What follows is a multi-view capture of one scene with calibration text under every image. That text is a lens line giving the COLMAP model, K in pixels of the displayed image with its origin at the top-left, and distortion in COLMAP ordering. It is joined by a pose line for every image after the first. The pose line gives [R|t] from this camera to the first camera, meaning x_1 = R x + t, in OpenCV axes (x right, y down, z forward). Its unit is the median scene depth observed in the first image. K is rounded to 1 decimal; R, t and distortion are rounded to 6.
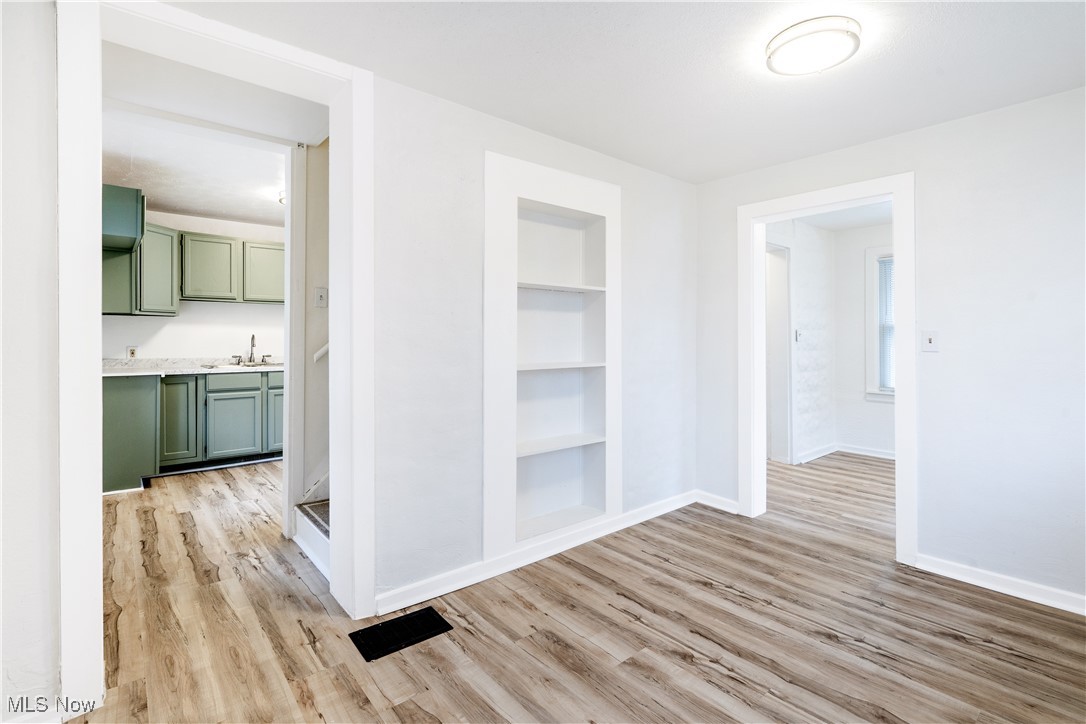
lens RADIAL K [[488.4, 0, 541.2], [0, 488.4, 337.2], [0, 0, 1]] dist [0.002136, 0.000270]
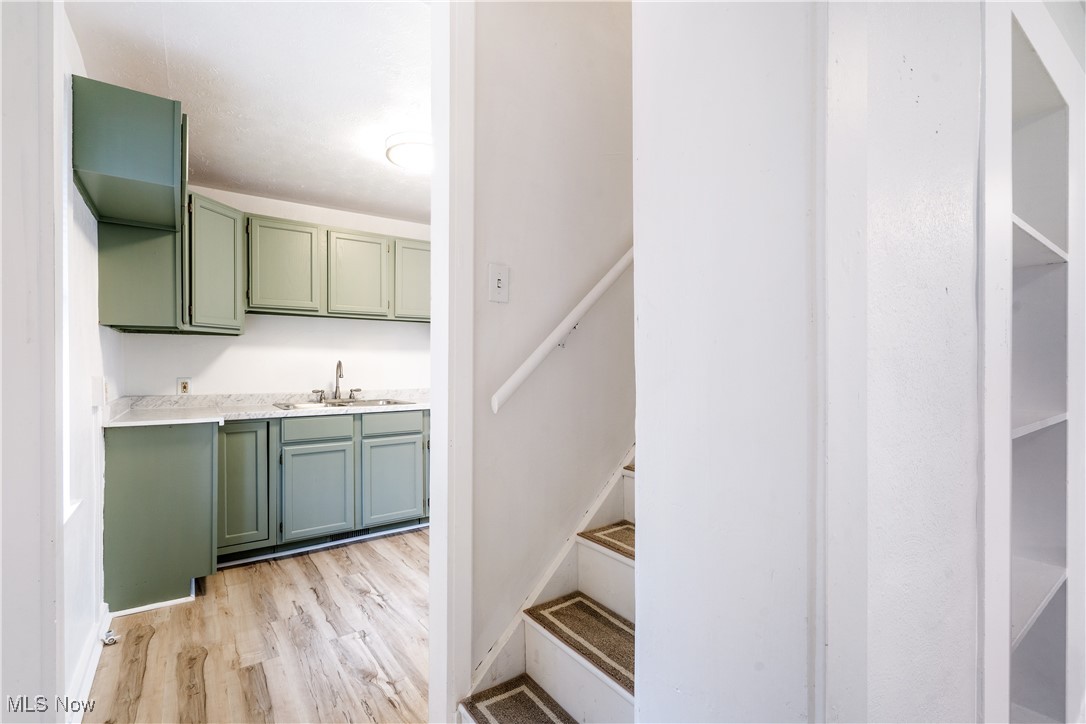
lens RADIAL K [[508.3, 0, 538.3], [0, 508.3, 363.7], [0, 0, 1]] dist [0.001762, 0.000286]
pose [[0.993333, -0.003022, -0.115242, -0.244395], [0.002905, 0.999995, -0.001180, 0.000555], [0.115245, 0.000838, 0.993337, 0.332828]]
